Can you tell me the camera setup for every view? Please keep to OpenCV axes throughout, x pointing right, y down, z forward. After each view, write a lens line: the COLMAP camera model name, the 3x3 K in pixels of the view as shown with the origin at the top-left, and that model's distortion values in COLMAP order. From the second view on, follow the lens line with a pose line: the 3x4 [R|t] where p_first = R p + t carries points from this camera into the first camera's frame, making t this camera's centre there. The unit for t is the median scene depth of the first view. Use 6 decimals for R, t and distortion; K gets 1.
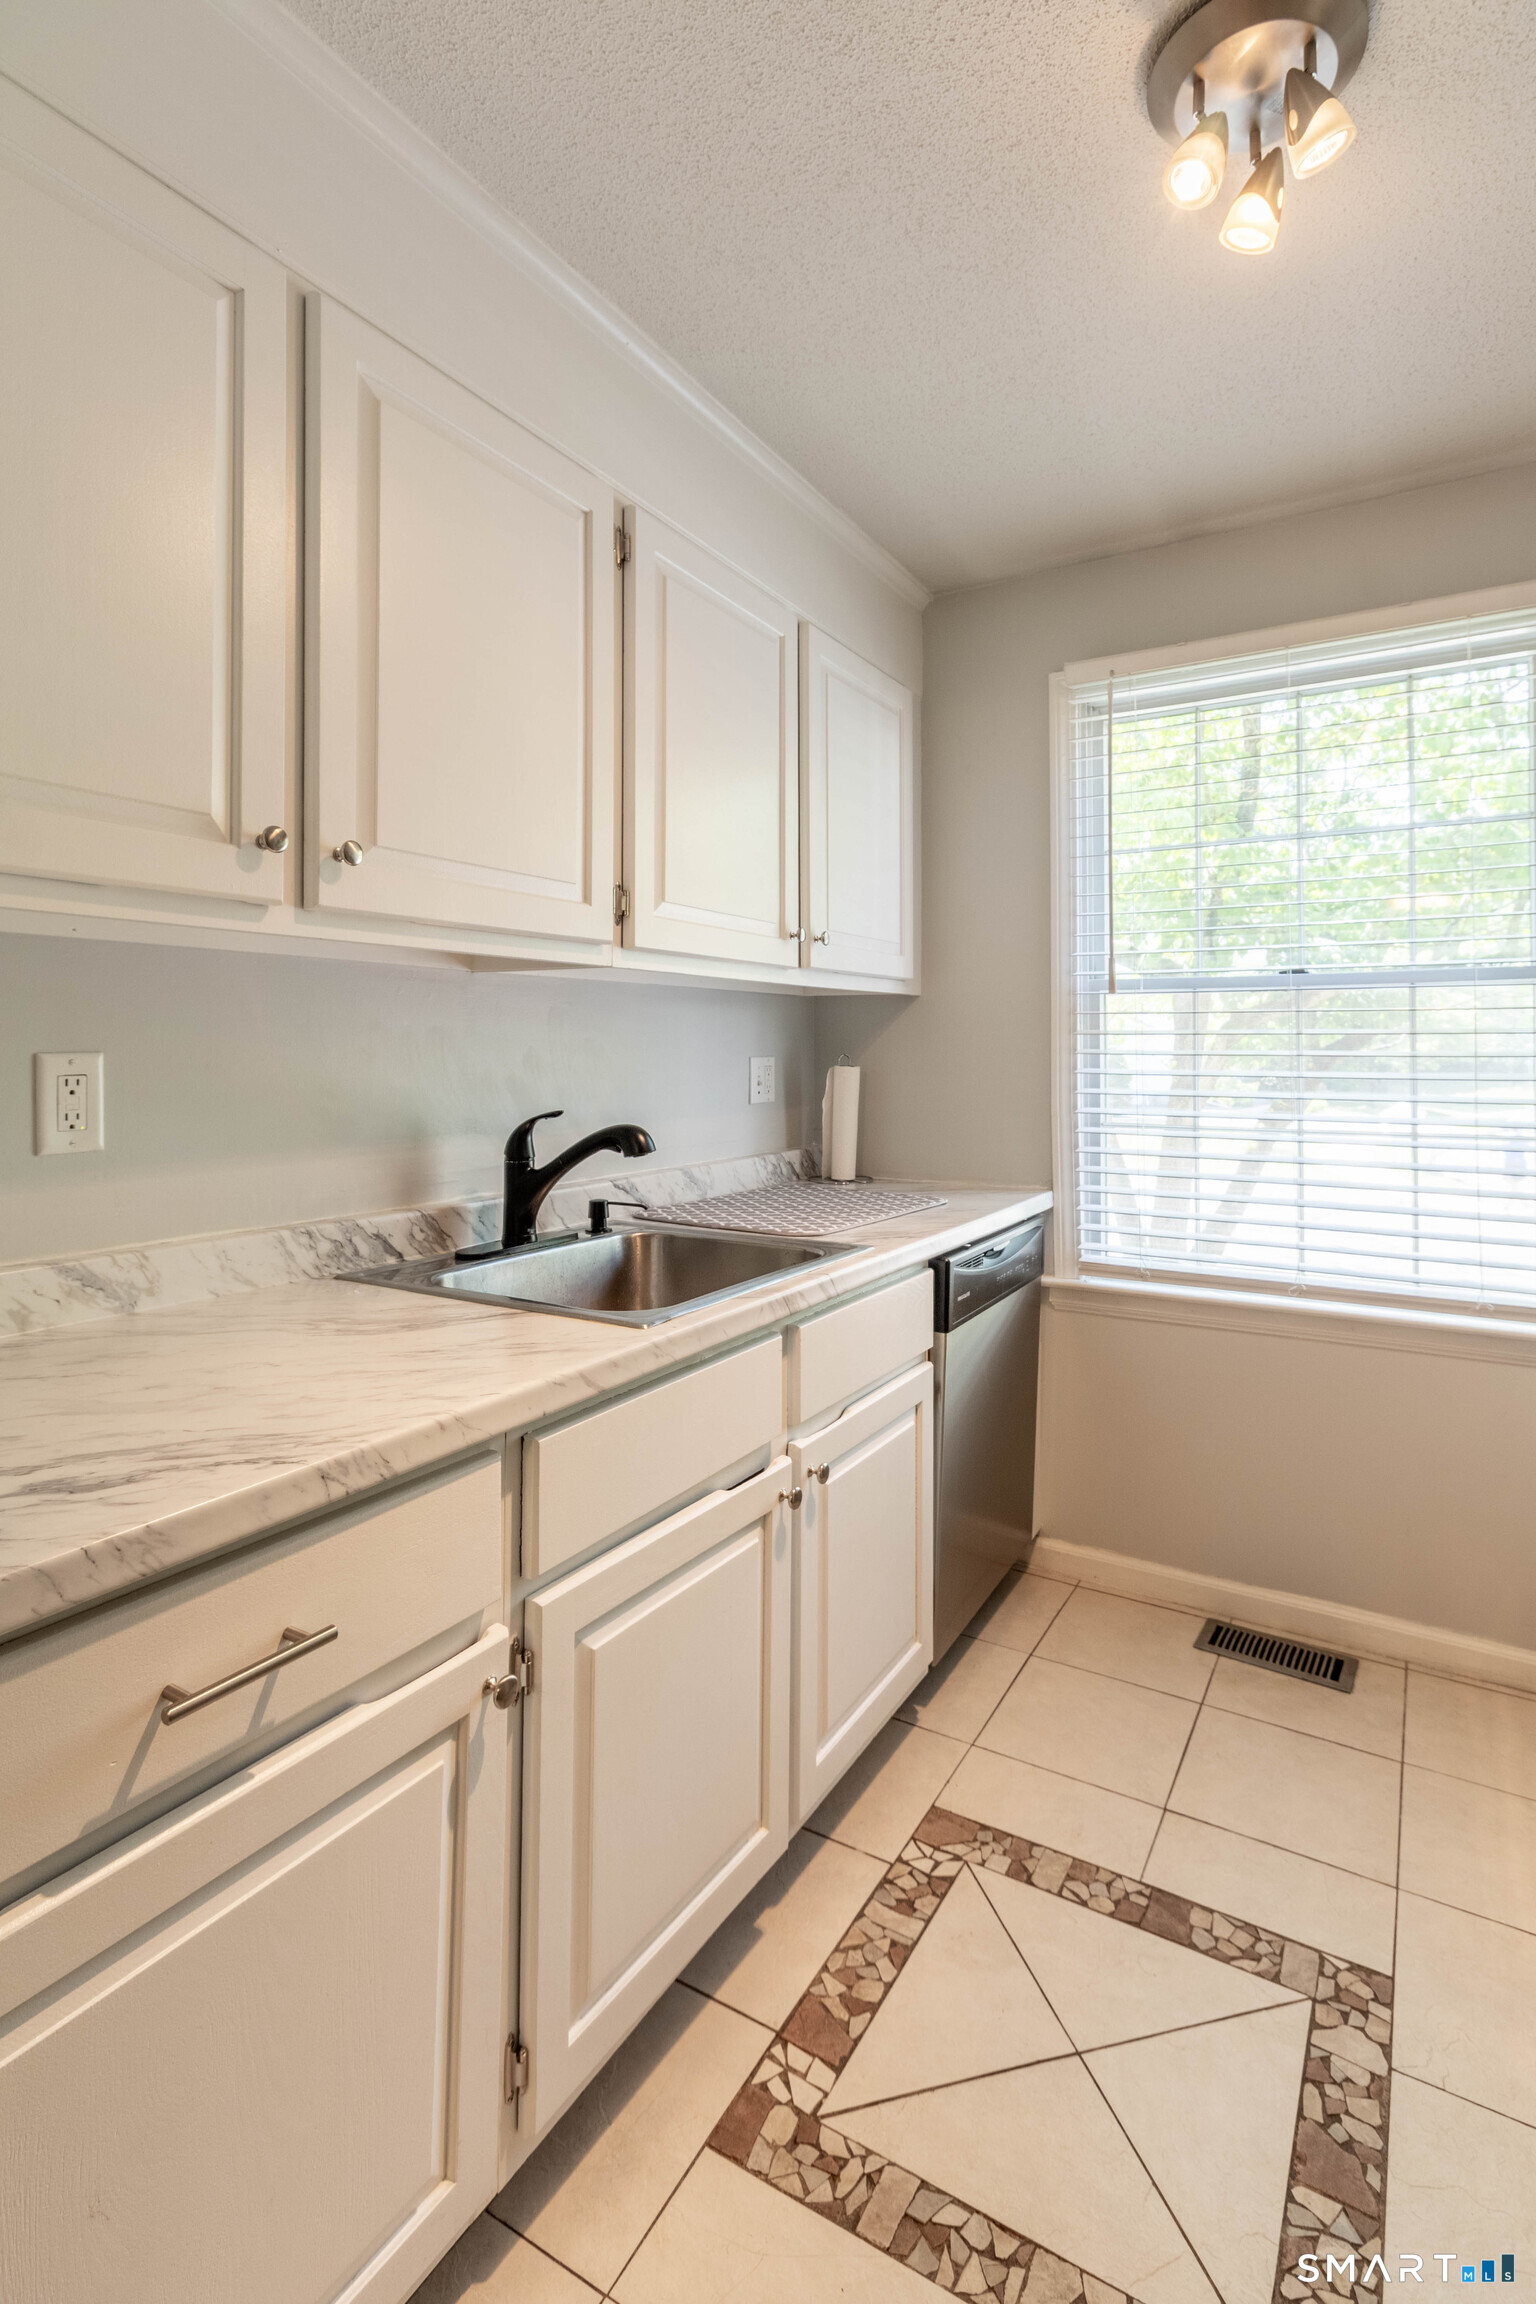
lens RADIAL K [[1105.7, 0, 771.0], [0, 1105.7, 1031.4], [0, 0, 1]] dist [0.001244, -0.000645]
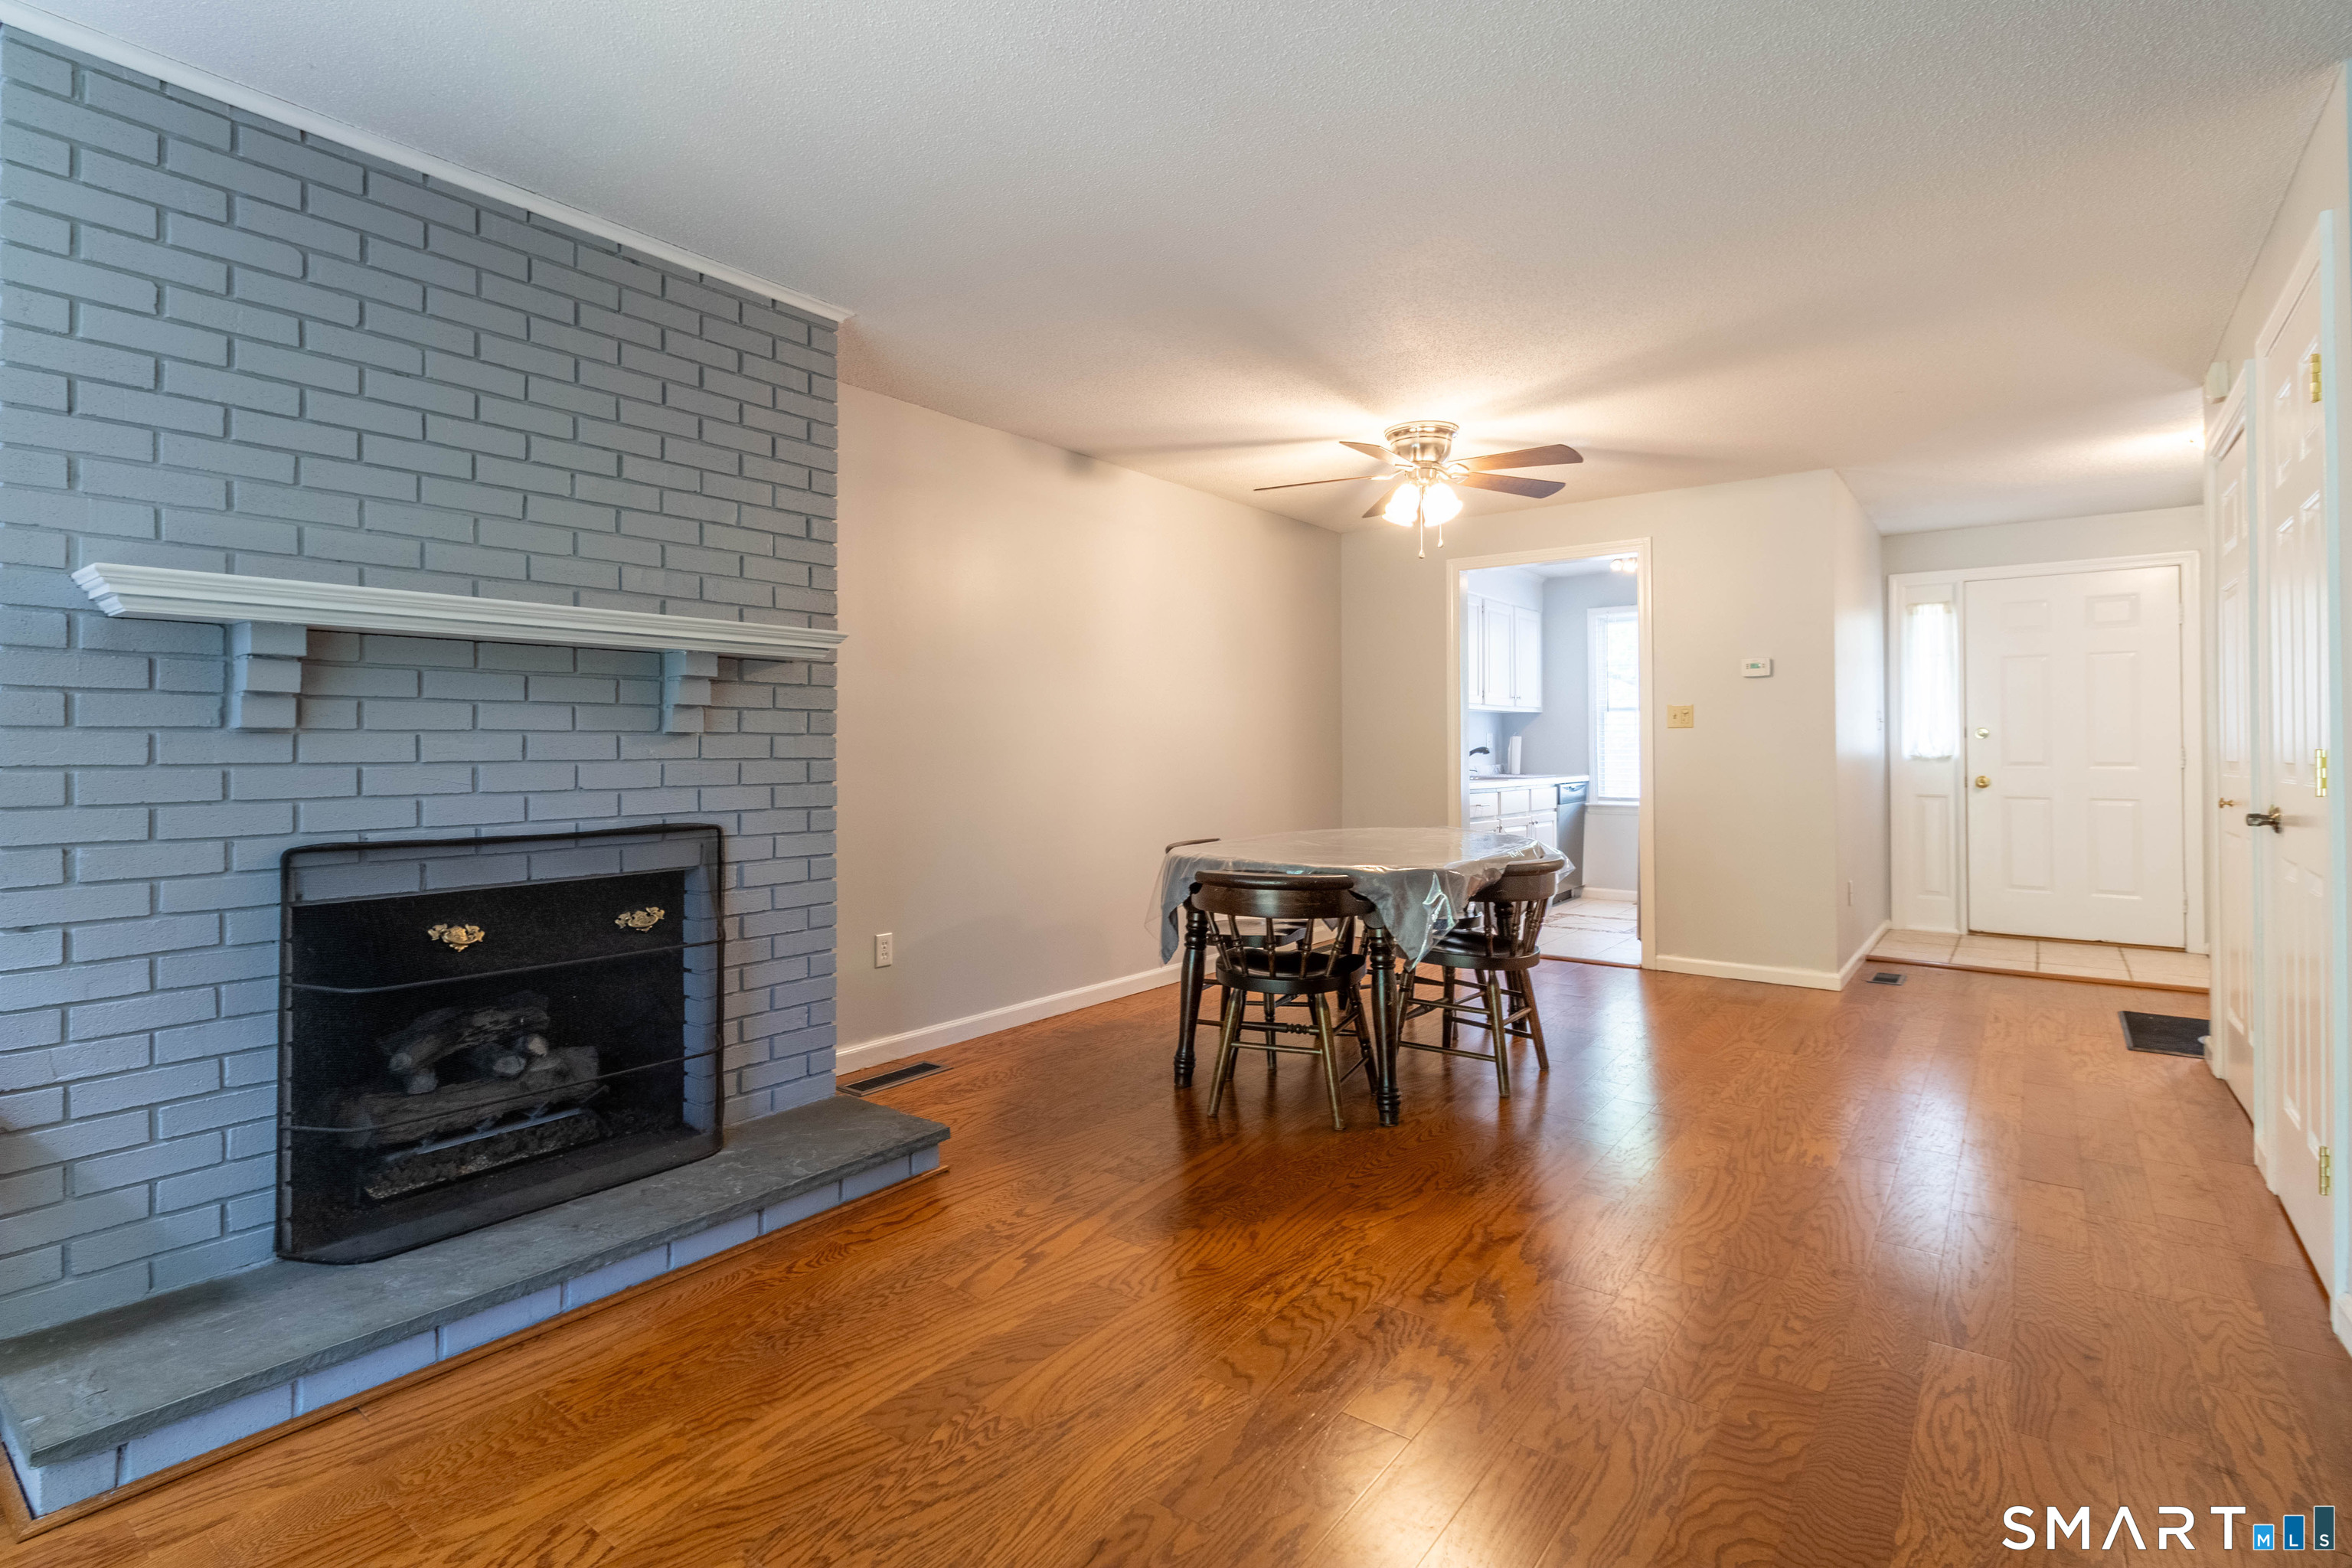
lens RADIAL K [[1127.0, 0, 1114.3], [0, 1127.0, 733.3], [0, 0, 1]] dist [0.001480, 0.000059]
pose [[0.990543, -0.006023, -0.137072, -1.015887], [0.006351, 0.999978, 0.001958, 0.018968], [0.137058, -0.002810, 0.990559, -3.727296]]
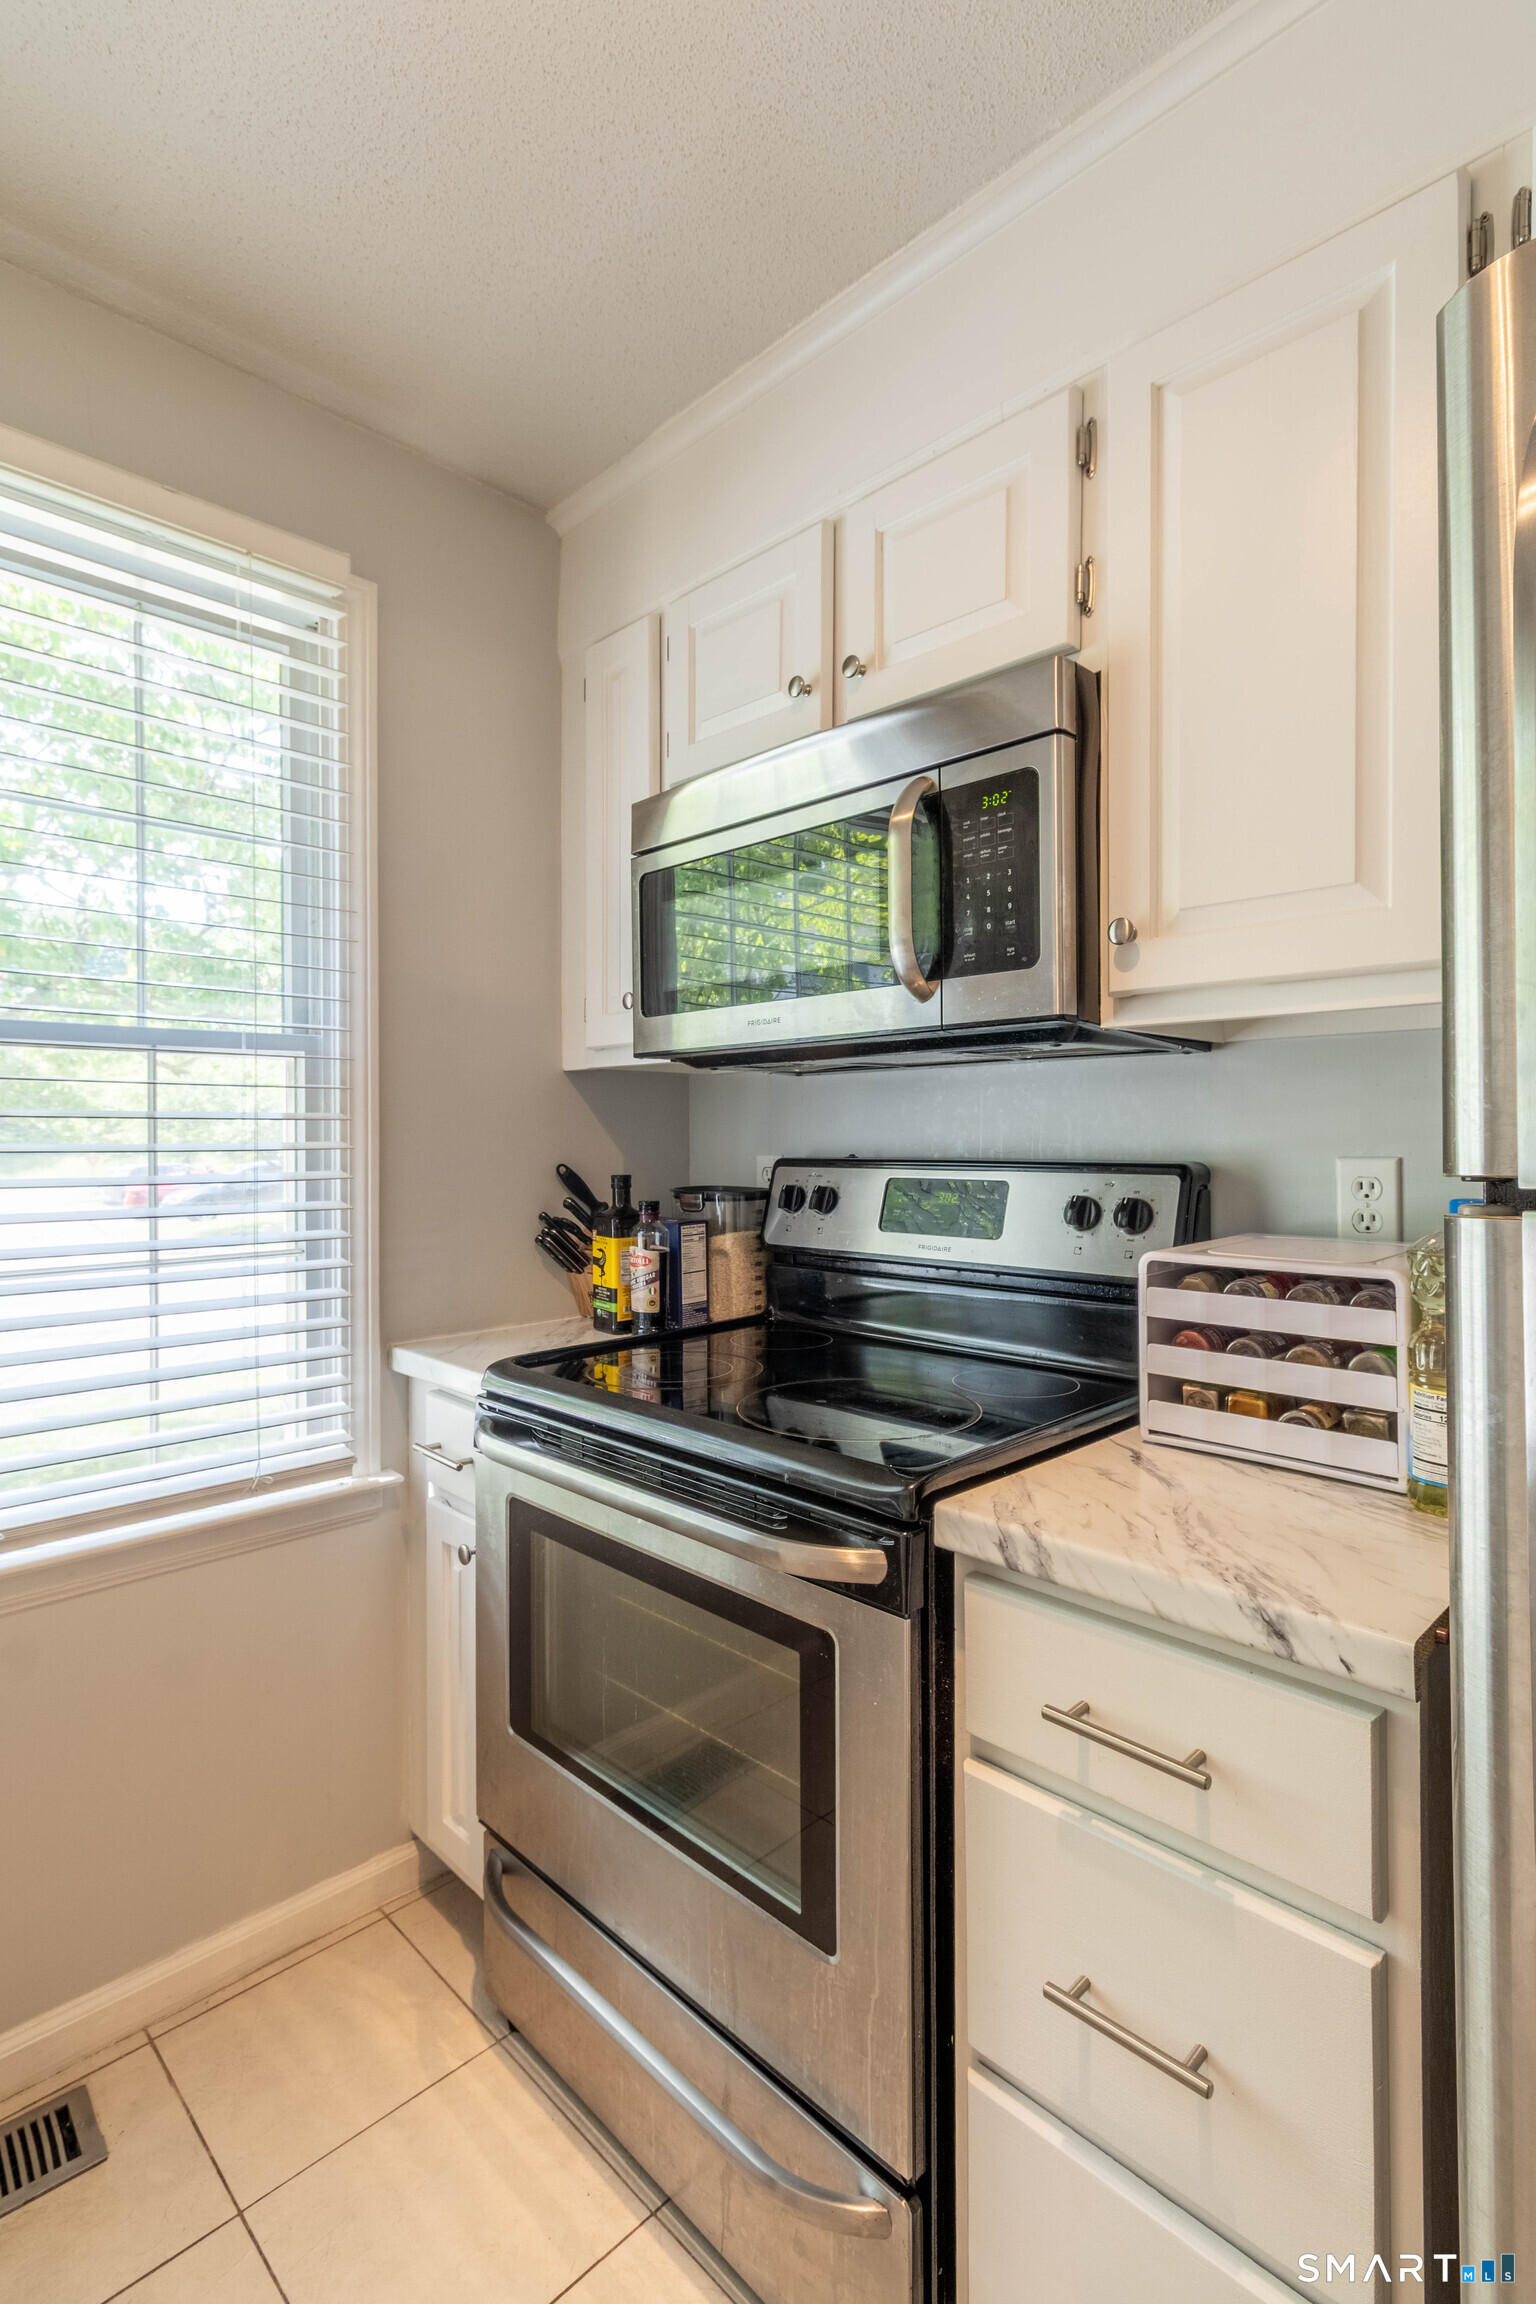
lens RADIAL K [[1091.2, 0, 762.4], [0, 1091.2, 1128.8], [0, 0, 1]] dist [0.004739, 0.000137]
pose [[0.251847, 0.002295, 0.967764, 0.010073], [-0.010395, 0.999946, 0.000334, 0.004711], [-0.967711, -0.010144, 0.251858, 0.623367]]
